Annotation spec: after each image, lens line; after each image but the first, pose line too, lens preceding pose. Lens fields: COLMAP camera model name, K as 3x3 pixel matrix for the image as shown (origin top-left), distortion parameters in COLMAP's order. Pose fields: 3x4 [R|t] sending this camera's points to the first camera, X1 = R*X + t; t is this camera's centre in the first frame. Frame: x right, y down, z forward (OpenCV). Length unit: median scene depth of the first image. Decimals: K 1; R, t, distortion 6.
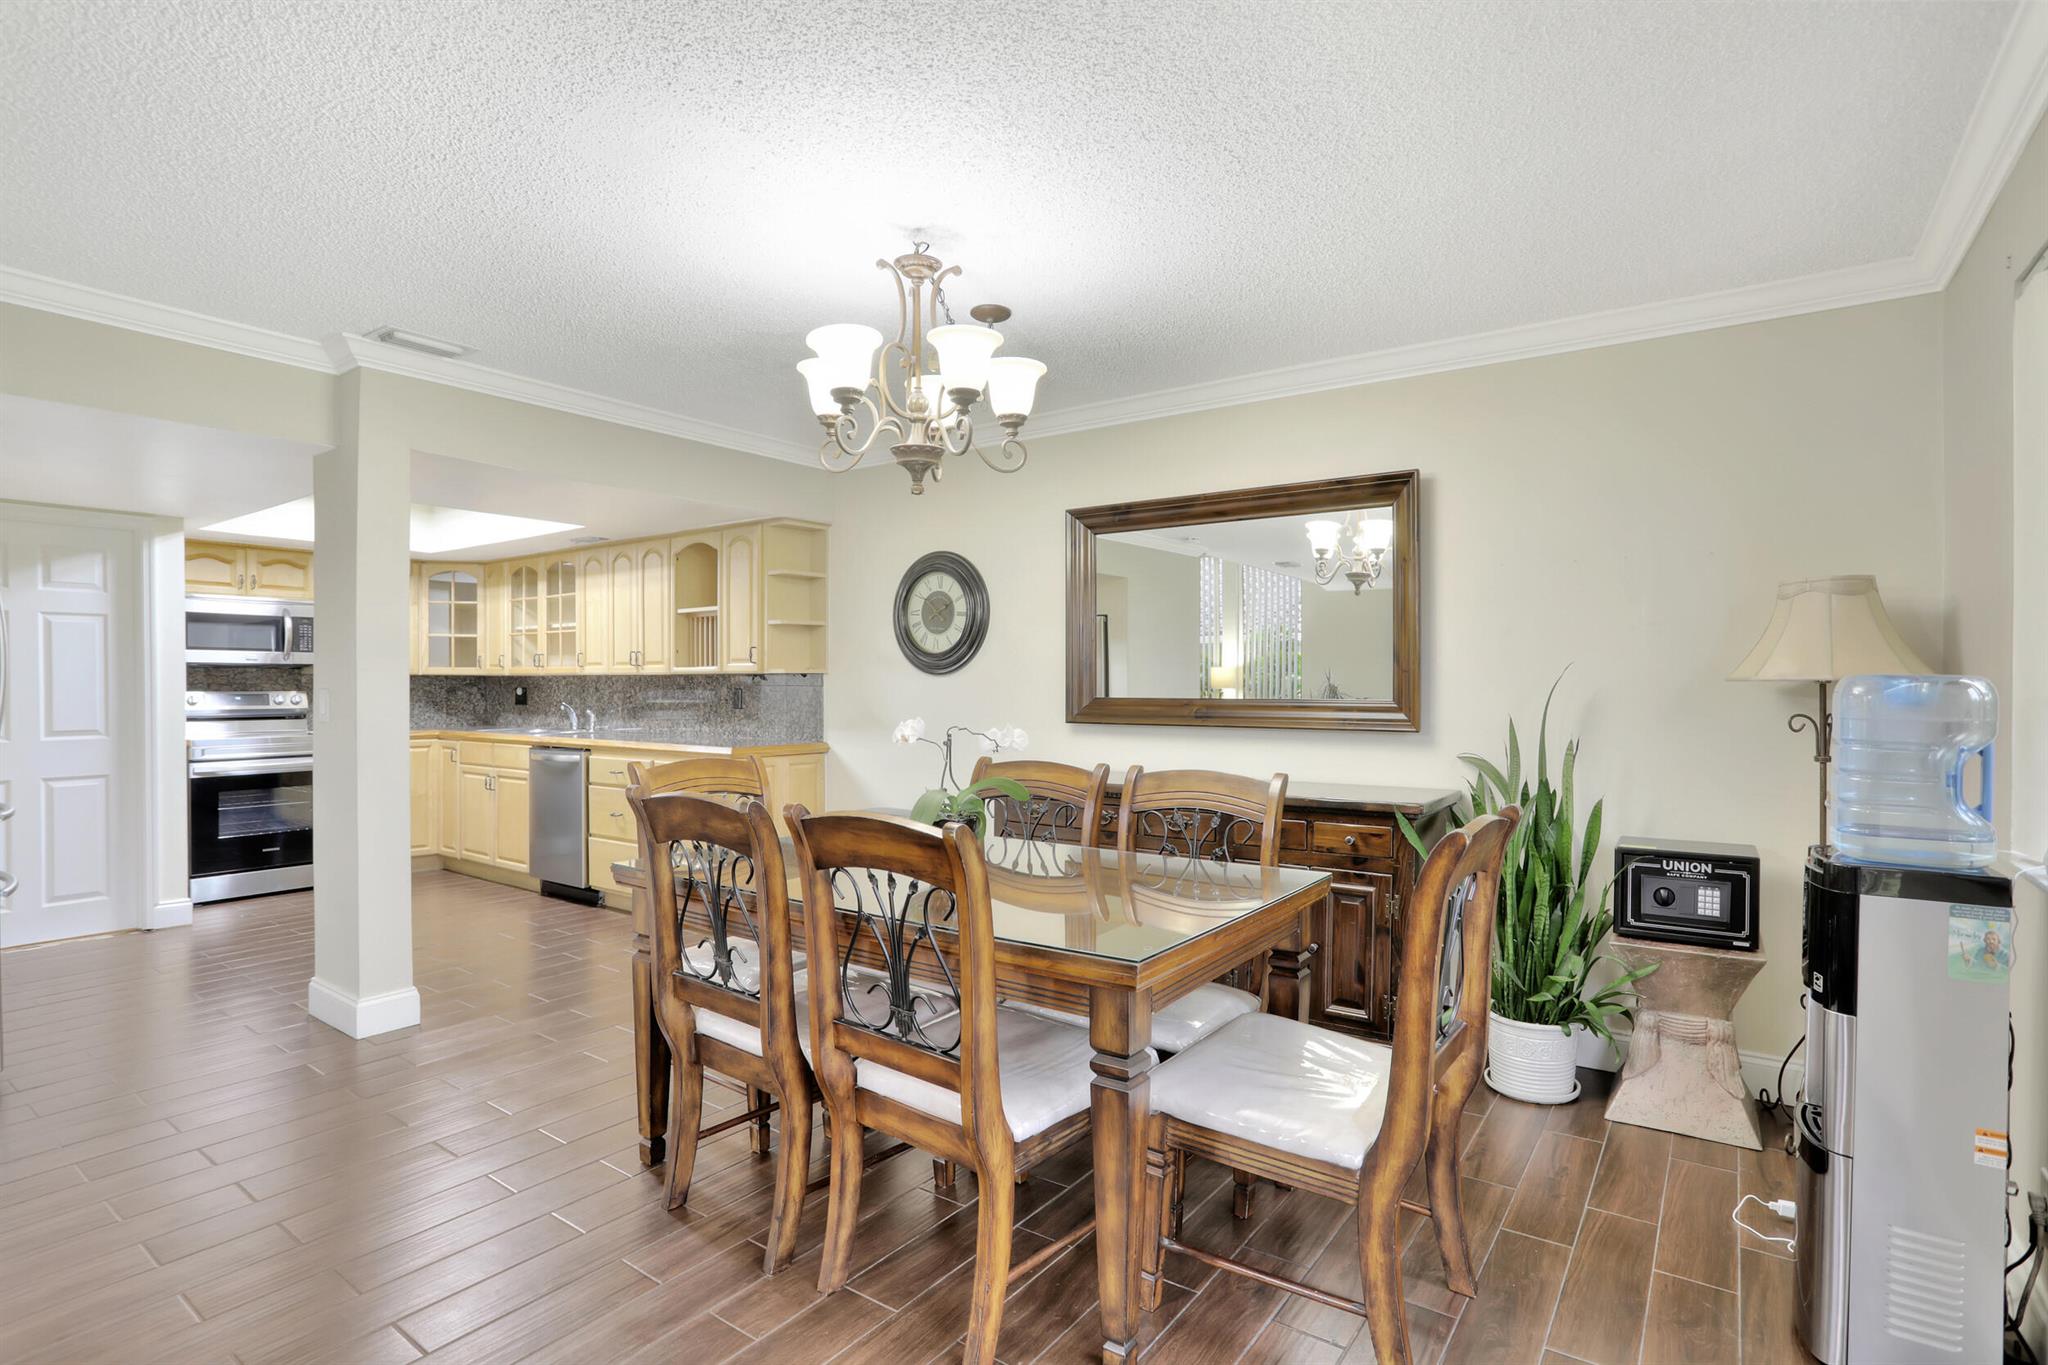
lens RADIAL K [[1011.9, 0, 1024.0], [0, 1011.9, 682.5], [0, 0, 1]] dist [-0.056204, 0.022180]
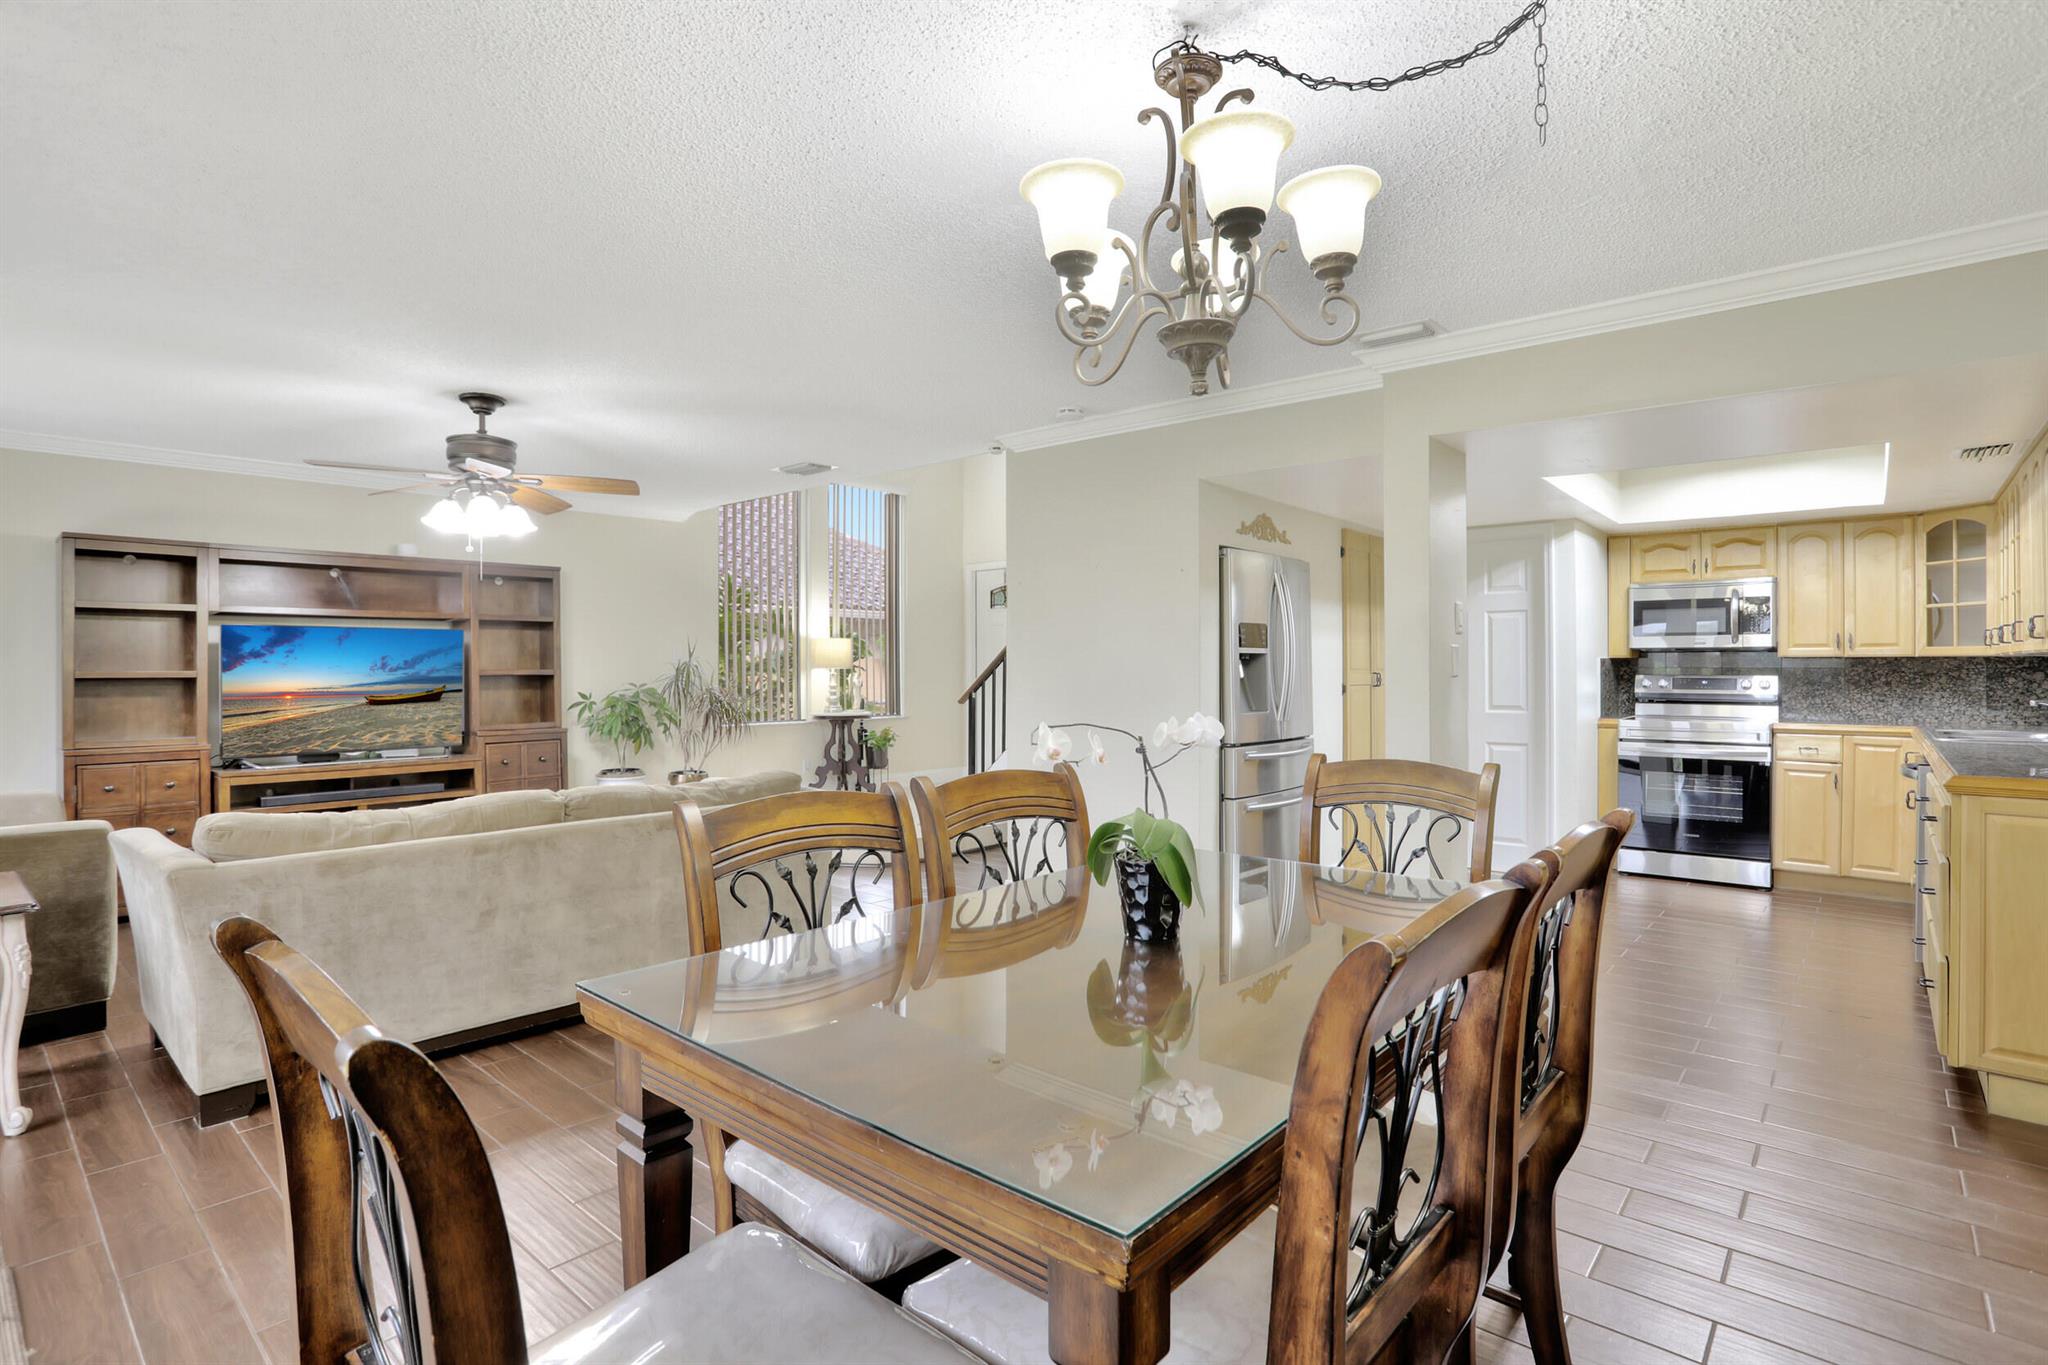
lens RADIAL K [[1011.9, 0, 1024.0], [0, 1011.9, 682.5], [0, 0, 1]] dist [-0.056204, 0.022180]
pose [[-0.104846, 0.007143, -0.994463, 0.345115], [-0.000552, 0.999974, 0.007241, 0.010993], [0.994488, 0.001308, -0.104839, 0.519226]]
